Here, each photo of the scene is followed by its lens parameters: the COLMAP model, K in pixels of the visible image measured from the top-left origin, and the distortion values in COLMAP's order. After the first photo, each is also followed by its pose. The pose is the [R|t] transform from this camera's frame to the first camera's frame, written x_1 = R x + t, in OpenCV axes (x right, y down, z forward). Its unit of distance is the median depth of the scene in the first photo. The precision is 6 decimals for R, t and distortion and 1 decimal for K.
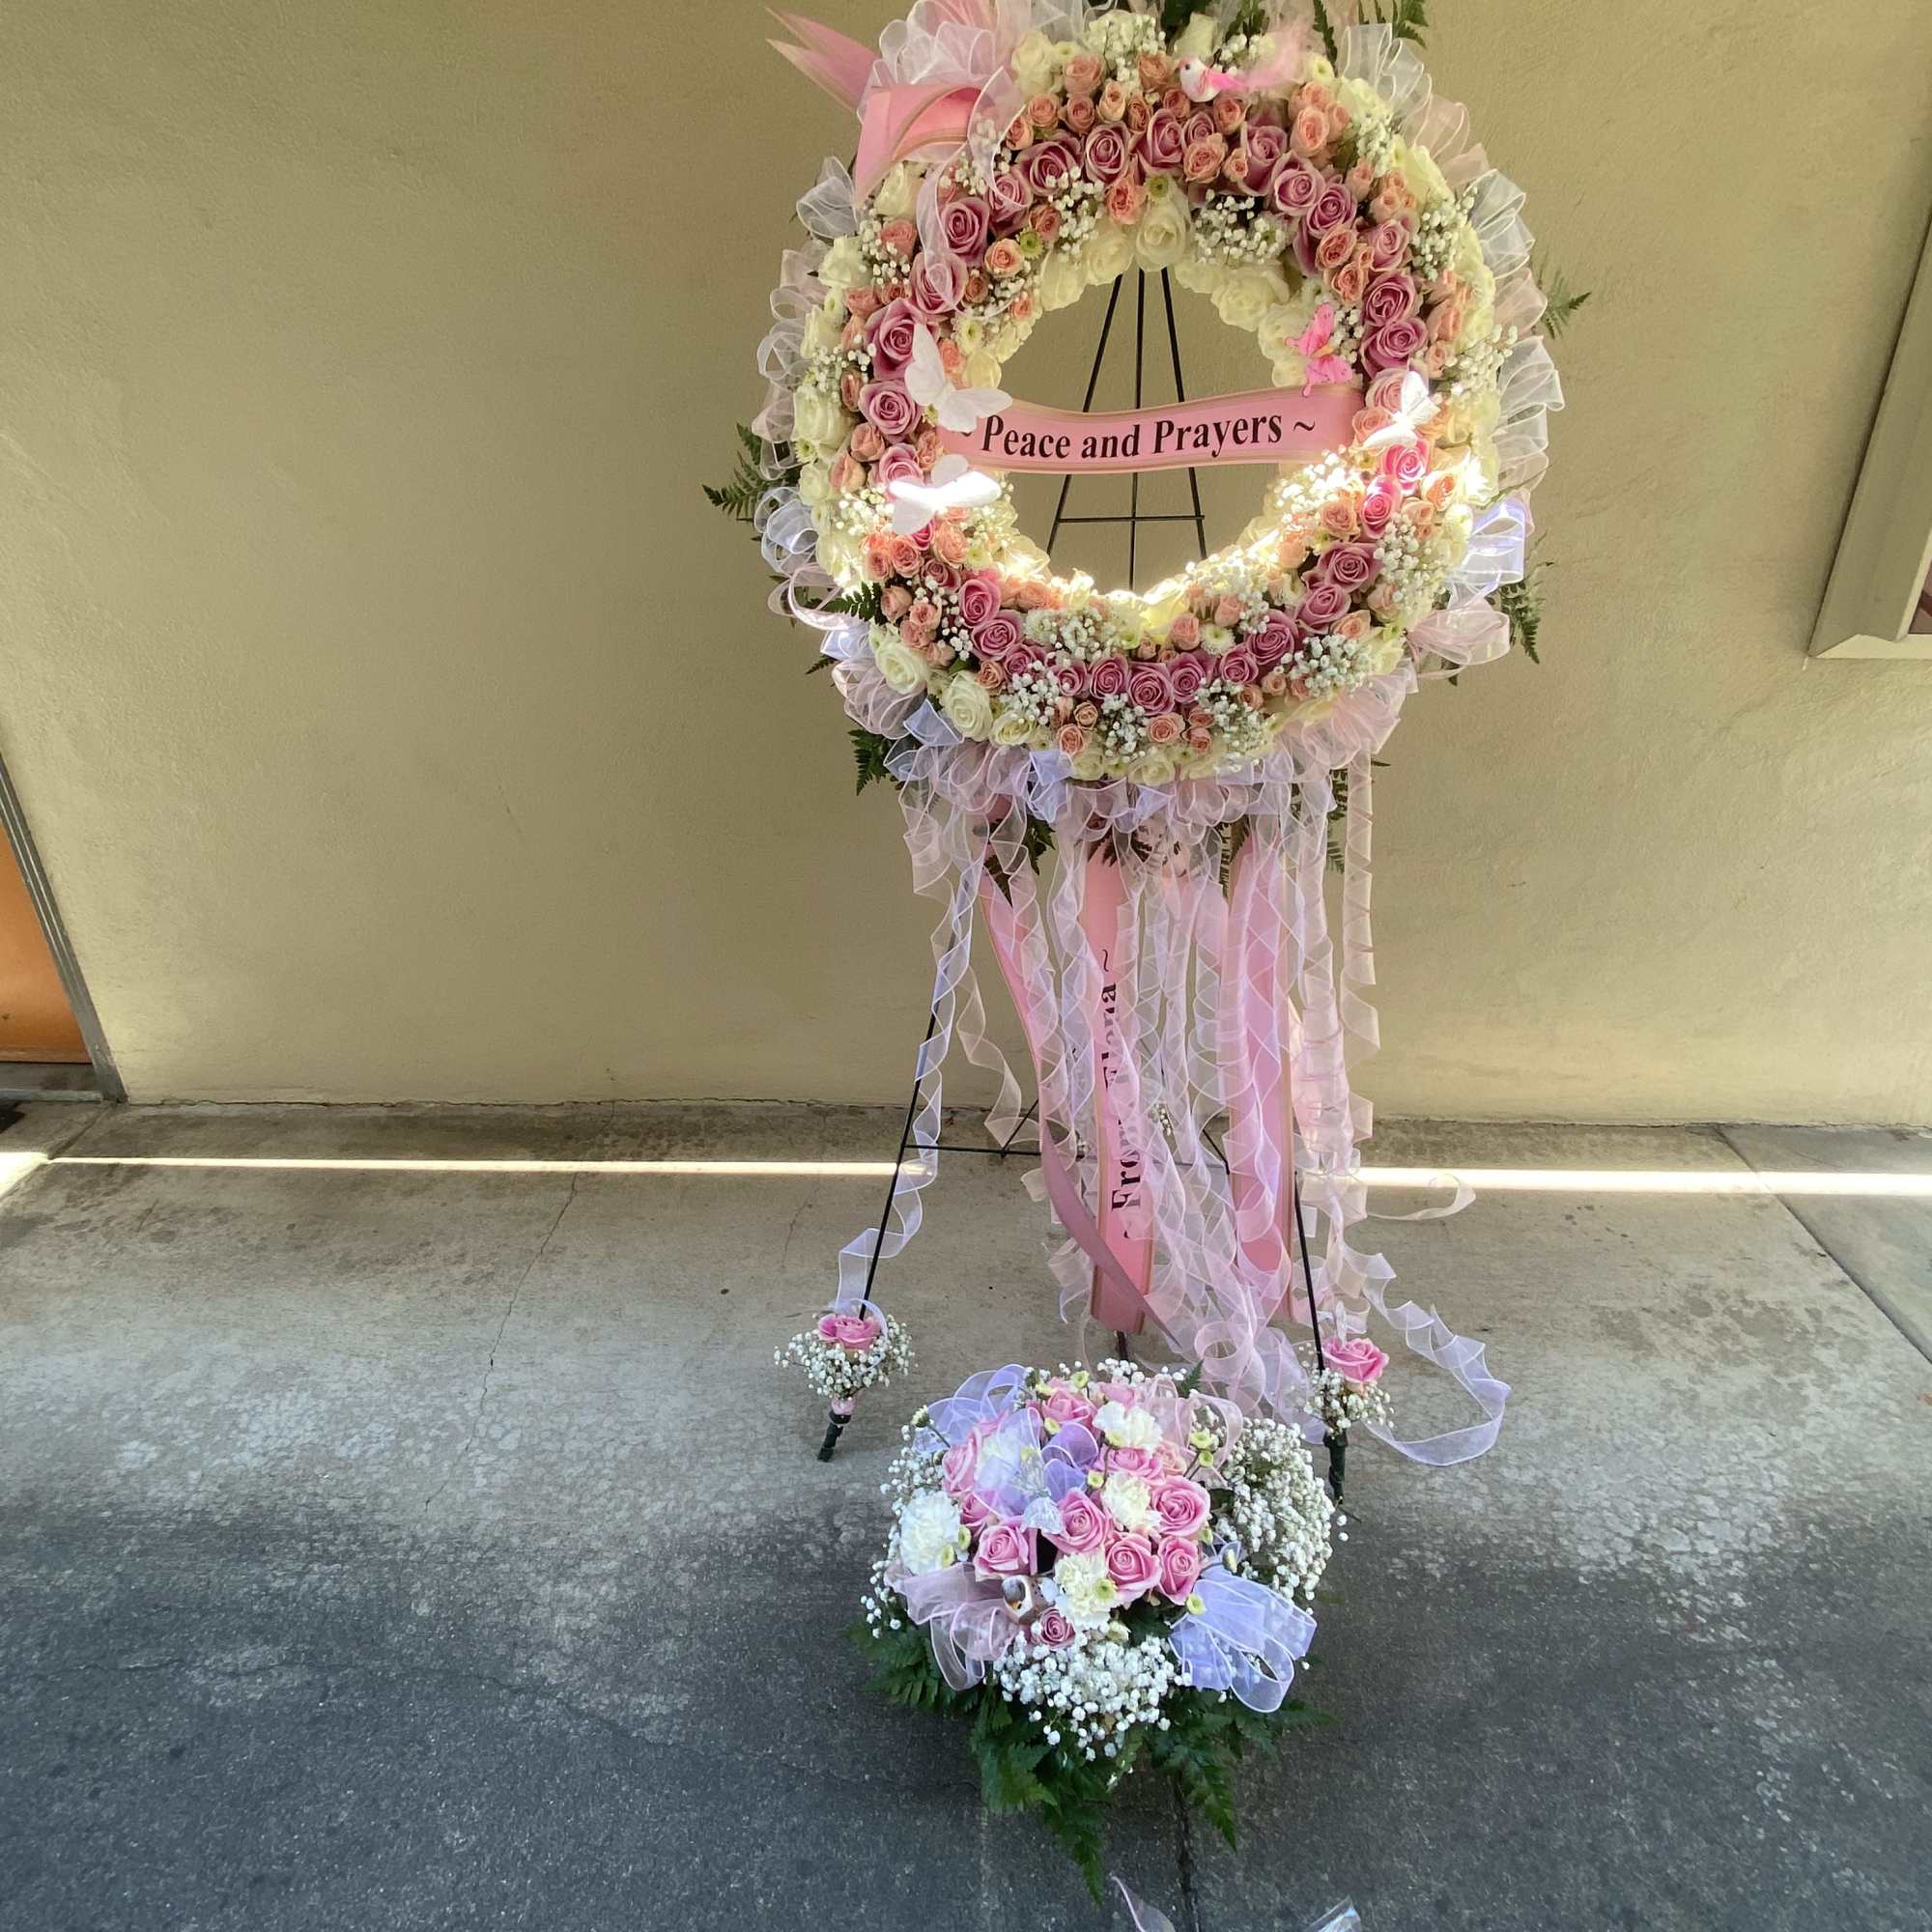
lens RADIAL K [[1176.9, 0, 952.4], [0, 1176.9, 966.5], [0, 0, 1]] dist [0.043127, -0.046195]
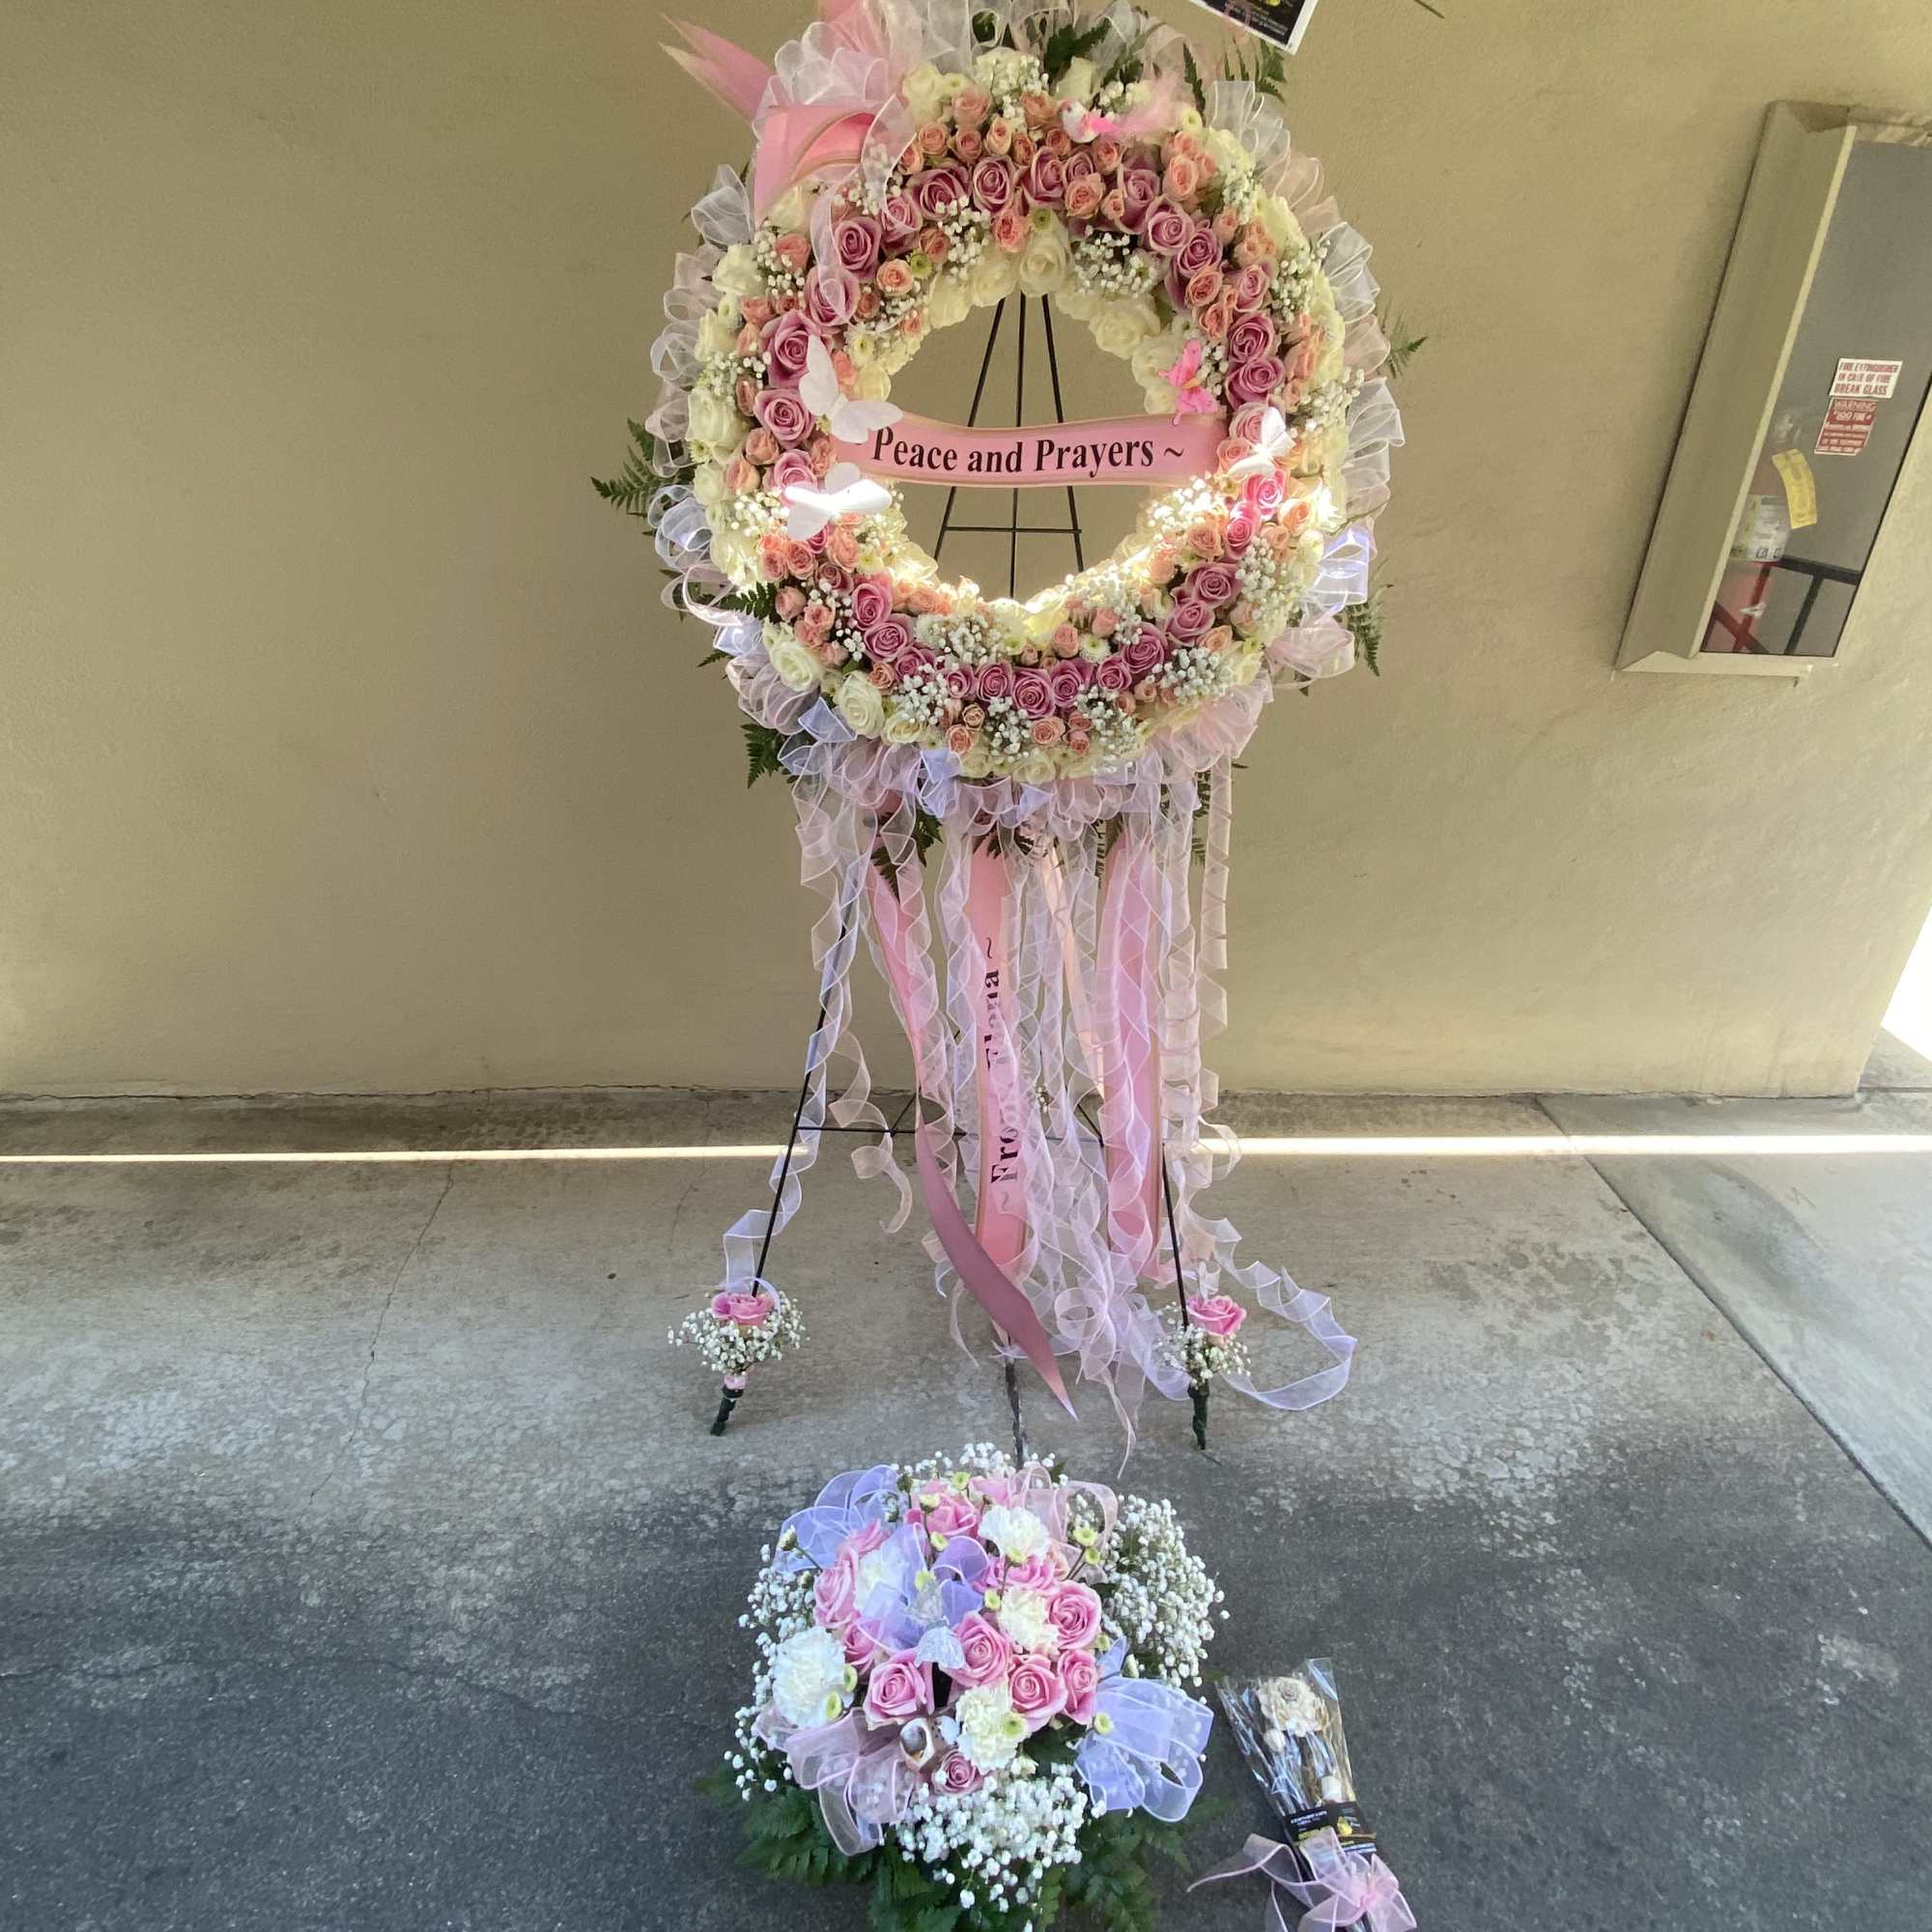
lens RADIAL K [[1176.9, 0, 952.7], [0, 1176.9, 967.6], [0, 0, 1]] dist [0.043127, -0.046195]
pose [[0.993664, -0.003901, 0.112320, -0.024359], [0.002138, 0.999873, 0.015813, -0.005414], [-0.112367, -0.015472, 0.993546, -0.049760]]
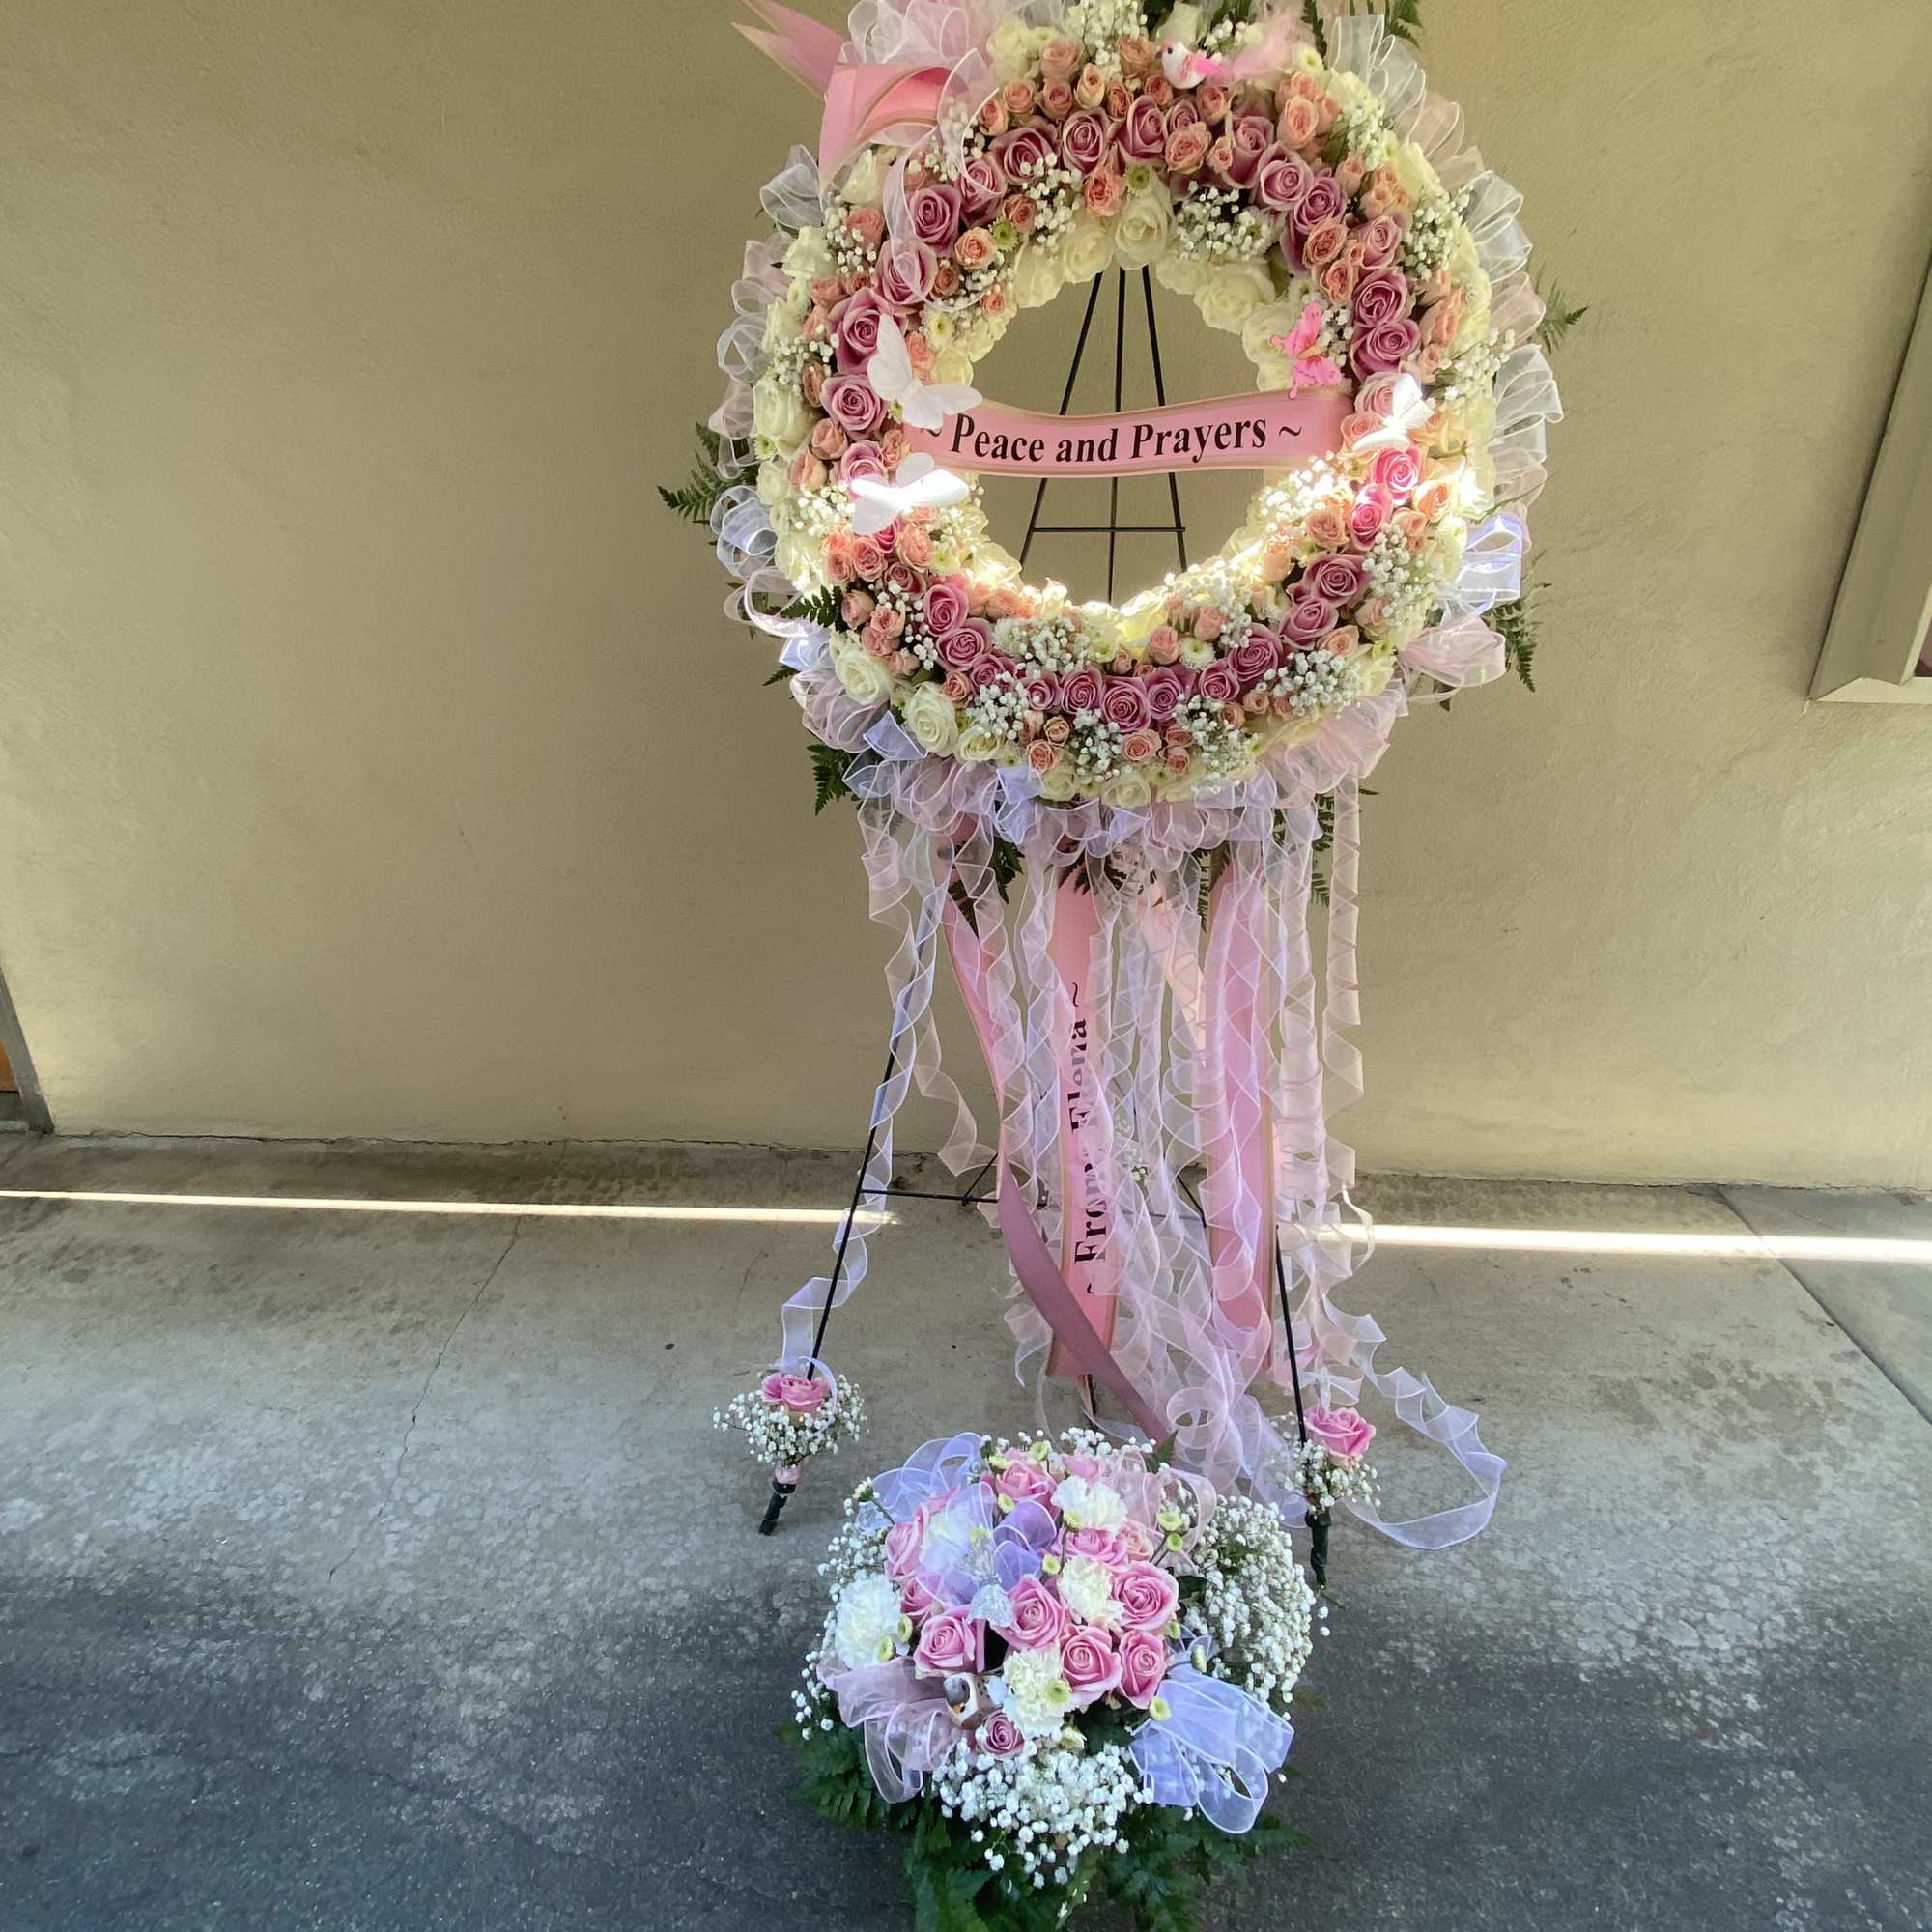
lens RADIAL K [[1176.9, 0, 952.4], [0, 1176.9, 966.4], [0, 0, 1]] dist [0.043127, -0.046195]
pose [[0.999770, 0.019249, 0.009403, 0.025258], [-0.018828, 0.998896, -0.043039, 0.016744], [-0.010221, 0.042852, 0.999029, 0.072164]]
